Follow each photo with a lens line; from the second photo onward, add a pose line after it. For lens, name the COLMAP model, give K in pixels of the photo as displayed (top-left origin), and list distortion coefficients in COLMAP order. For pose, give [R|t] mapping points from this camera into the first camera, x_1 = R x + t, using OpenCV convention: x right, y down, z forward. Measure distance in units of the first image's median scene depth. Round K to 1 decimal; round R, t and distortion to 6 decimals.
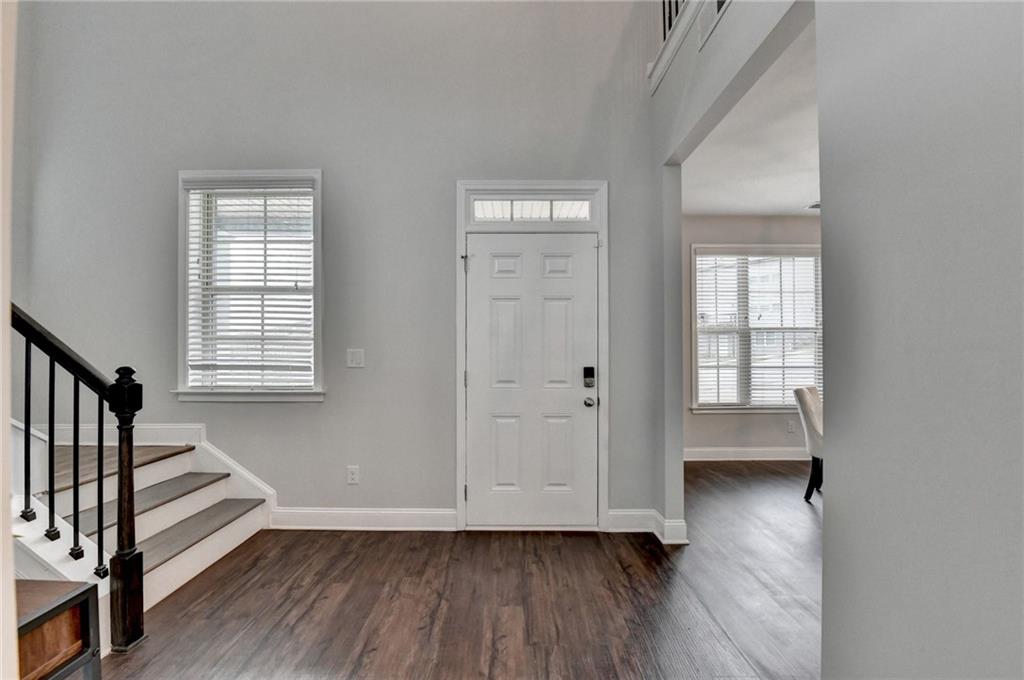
lens RADIAL K [[420.5, 0, 519.3], [0, 420.5, 345.5], [0, 0, 1]] dist [-0.011394, -0.003243]
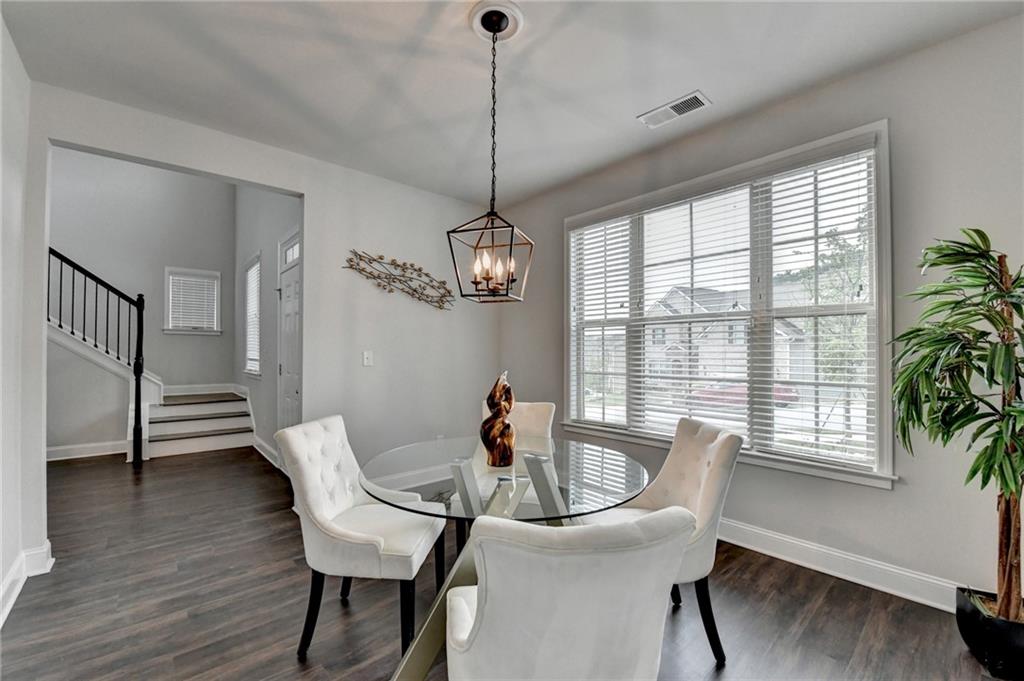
lens RADIAL K [[420.5, 0, 497.6], [0, 420.5, 353.4], [0, 0, 1]] dist [-0.011394, -0.003243]
pose [[0.644539, -0.000299, -0.764572, 1.539729], [0.001802, 0.999998, 0.001128, 0.022641], [0.764569, -0.002105, 0.644538, 0.627376]]
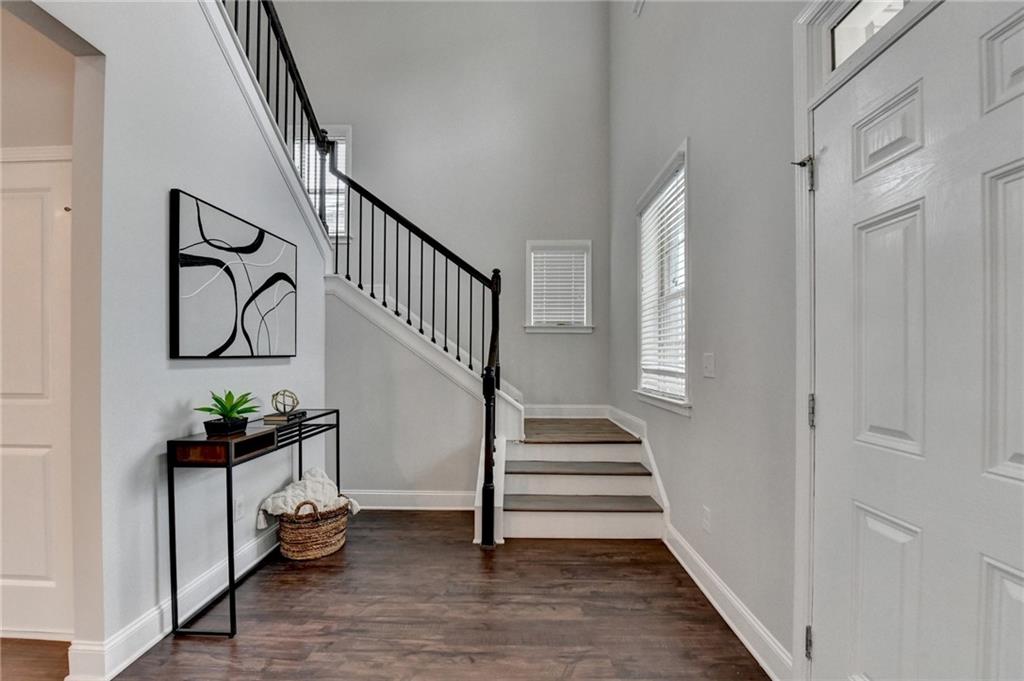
lens RADIAL K [[420.5, 0, 502.7], [0, 420.5, 358.0], [0, 0, 1]] dist [-0.011394, -0.003243]
pose [[-0.034978, -0.000703, -0.999388, 0.369908], [0.002951, 0.999995, -0.000807, 0.017709], [0.999384, -0.002978, -0.034975, 0.665912]]
